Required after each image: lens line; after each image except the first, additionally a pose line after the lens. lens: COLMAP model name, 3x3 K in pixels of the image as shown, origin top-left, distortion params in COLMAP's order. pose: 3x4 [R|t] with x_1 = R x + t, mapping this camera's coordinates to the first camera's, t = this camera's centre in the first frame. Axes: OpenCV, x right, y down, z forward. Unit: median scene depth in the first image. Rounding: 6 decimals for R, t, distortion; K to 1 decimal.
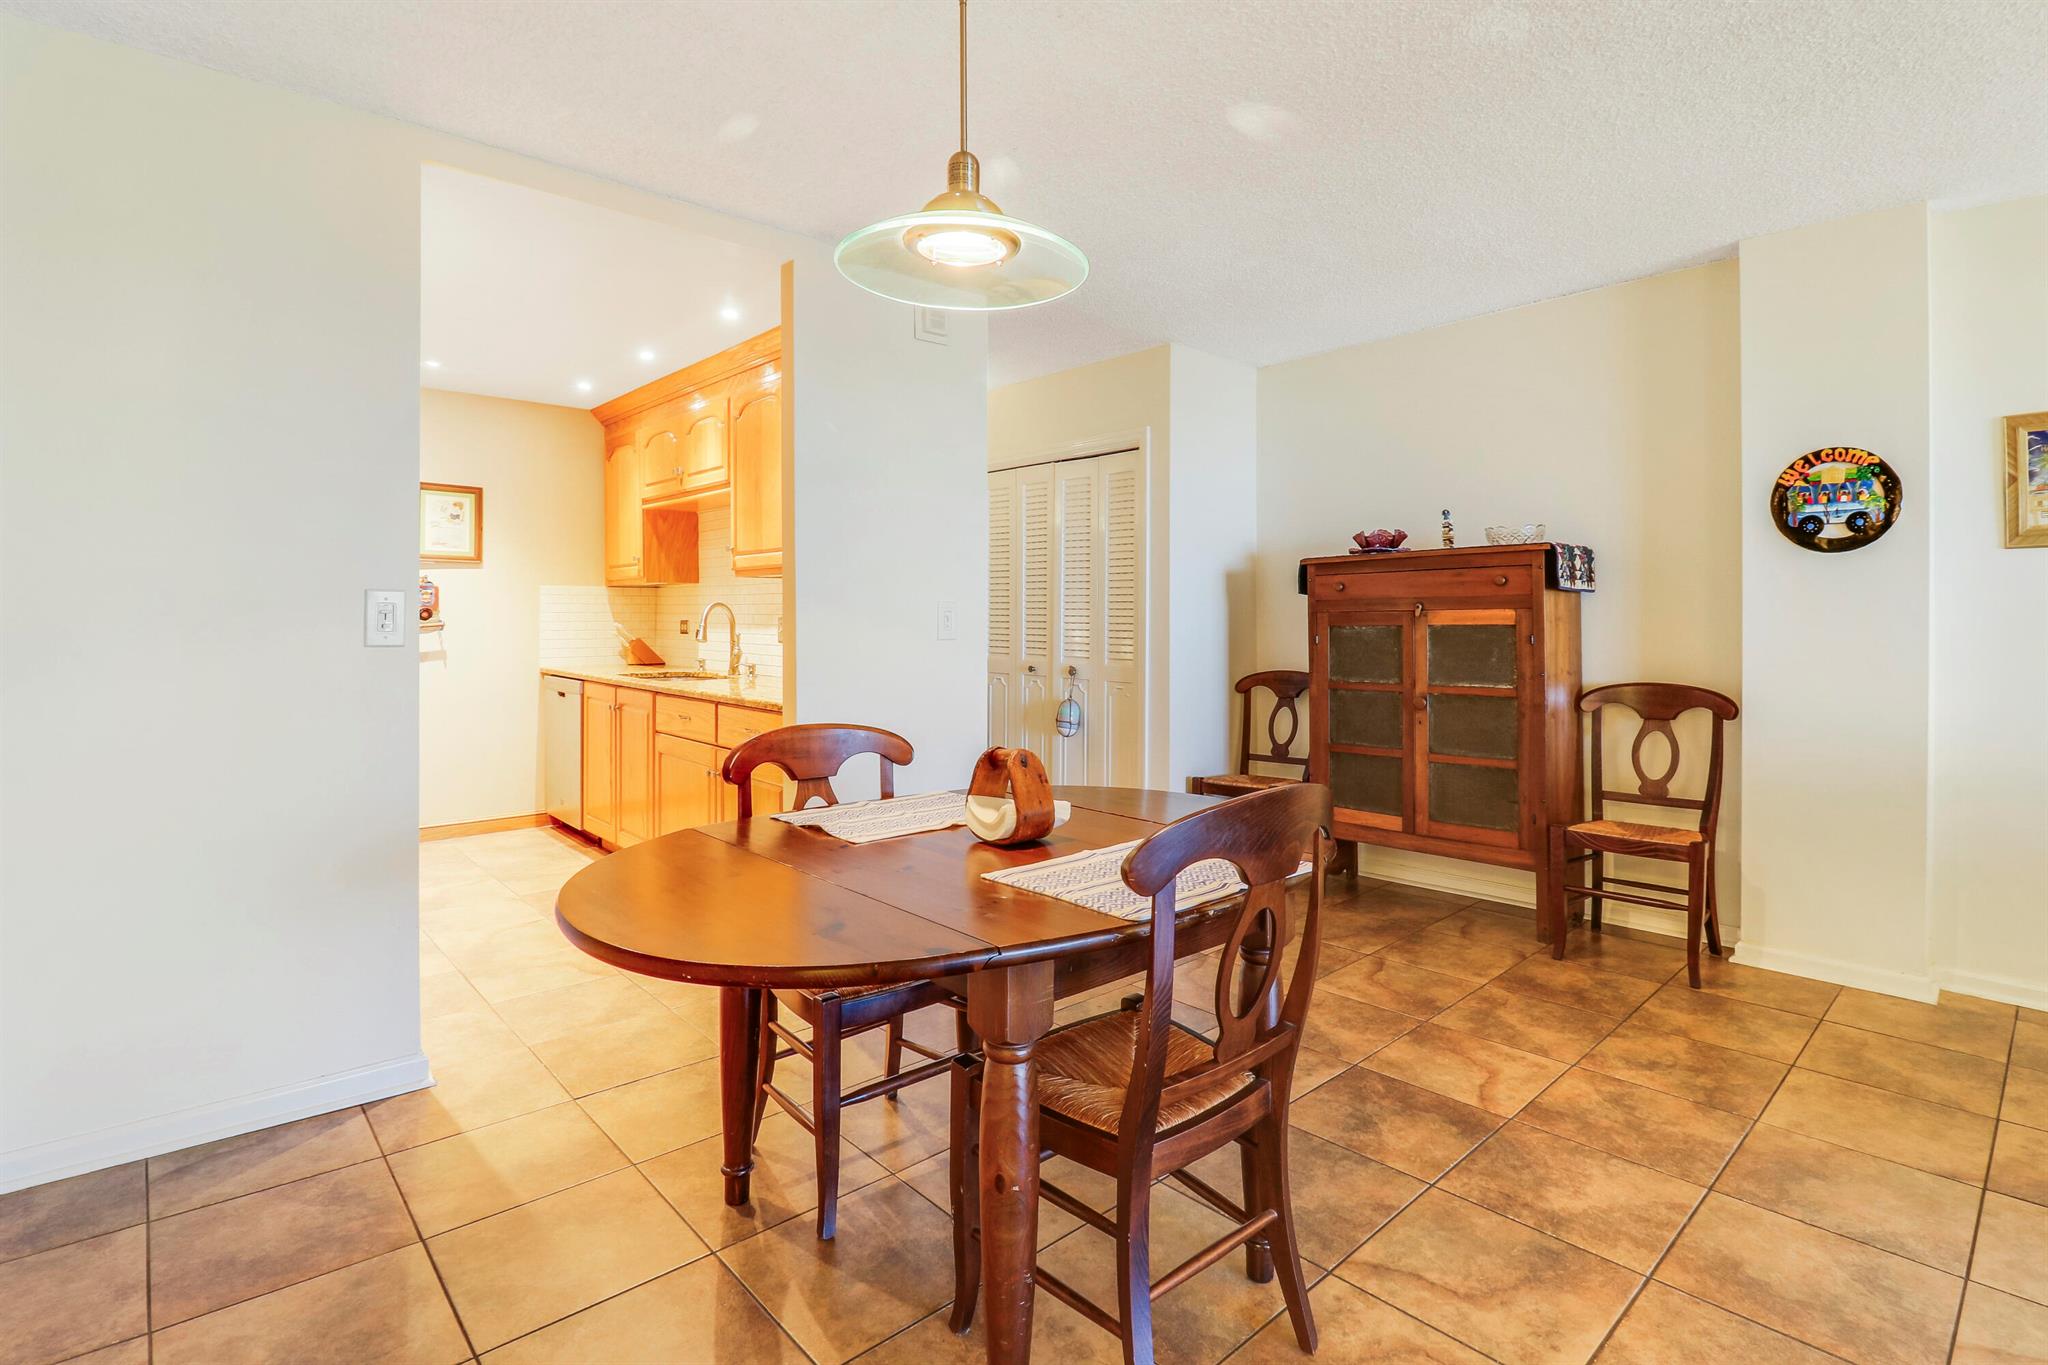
lens RADIAL K [[983.4, 0, 1035.0], [0, 983.4, 615.4], [0, 0, 1]] dist [-0.000675, -0.011782]
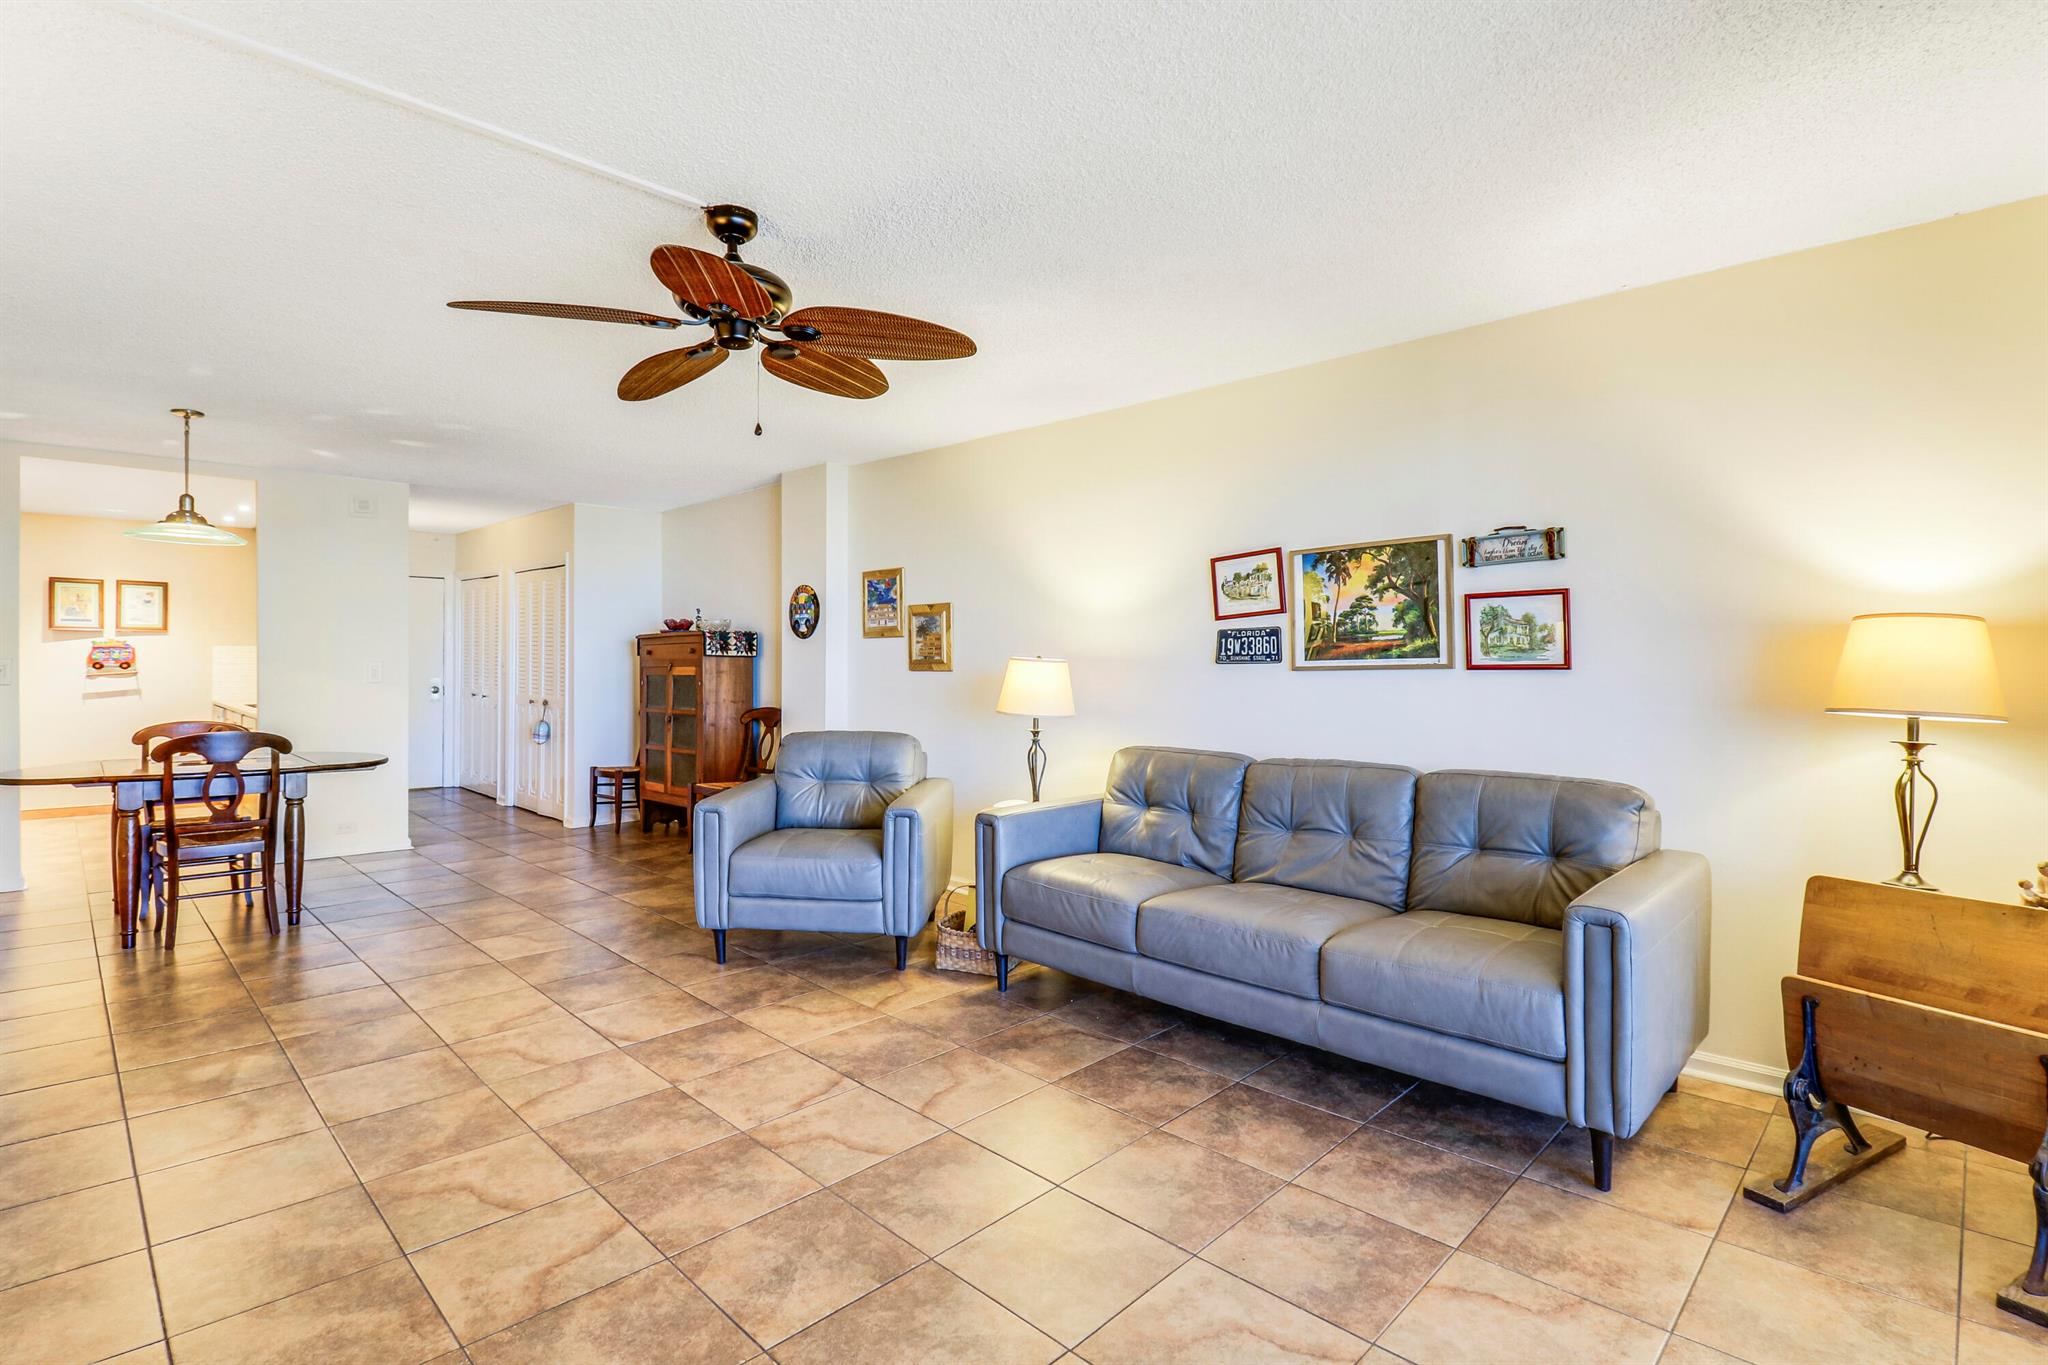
lens RADIAL K [[976.0, 0, 1032.5], [0, 976.0, 662.7], [0, 0, 1]] dist [0.000781, -0.014407]
pose [[0.998311, 0.002525, 0.058042, 0.934964], [-0.002801, 0.999985, 0.004679, -0.021782], [-0.058029, -0.004834, 0.998303, -0.782099]]
